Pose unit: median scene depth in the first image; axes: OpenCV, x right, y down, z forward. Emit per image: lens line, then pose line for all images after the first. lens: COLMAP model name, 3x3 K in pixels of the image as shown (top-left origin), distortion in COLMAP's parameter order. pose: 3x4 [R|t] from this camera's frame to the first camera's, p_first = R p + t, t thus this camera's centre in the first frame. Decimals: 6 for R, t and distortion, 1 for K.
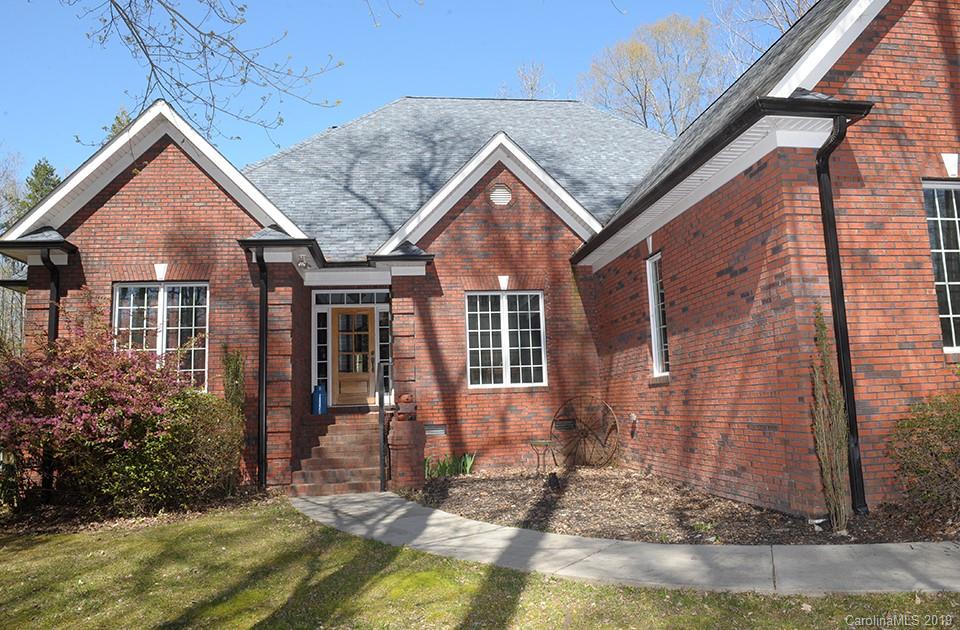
lens RADIAL K [[698.0, 0, 480.0], [0, 698.0, 315.0], [0, 0, 1]] dist [-0.060398, -0.000511]
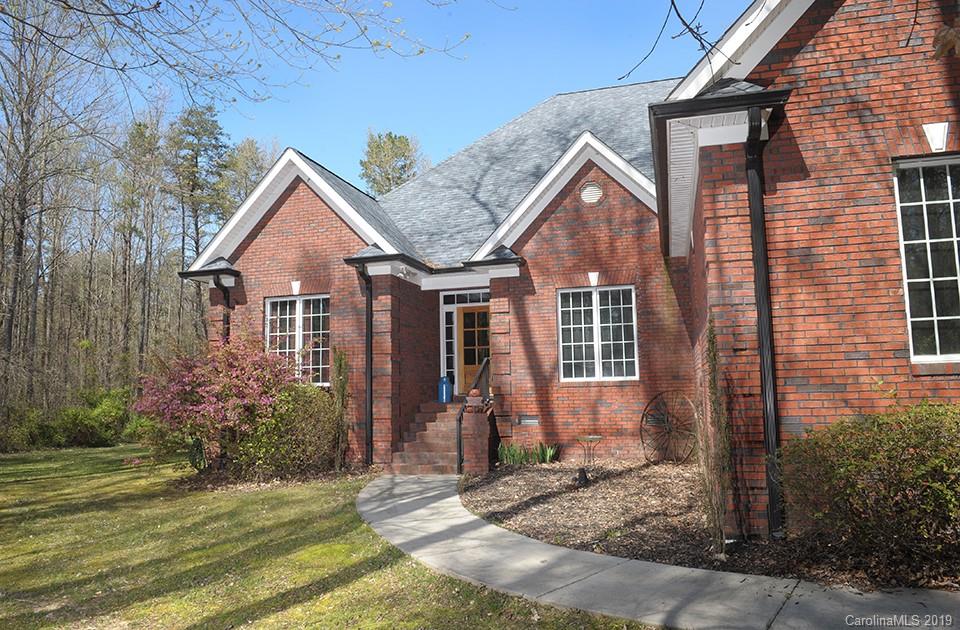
lens RADIAL K [[698.0, 0, 480.0], [0, 698.0, 315.0], [0, 0, 1]] dist [-0.060398, -0.000511]
pose [[0.907300, -0.027315, -0.419595, 0.325241], [0.043219, 0.998661, 0.028443, -0.031174], [0.418256, -0.043941, 0.907266, -0.002134]]
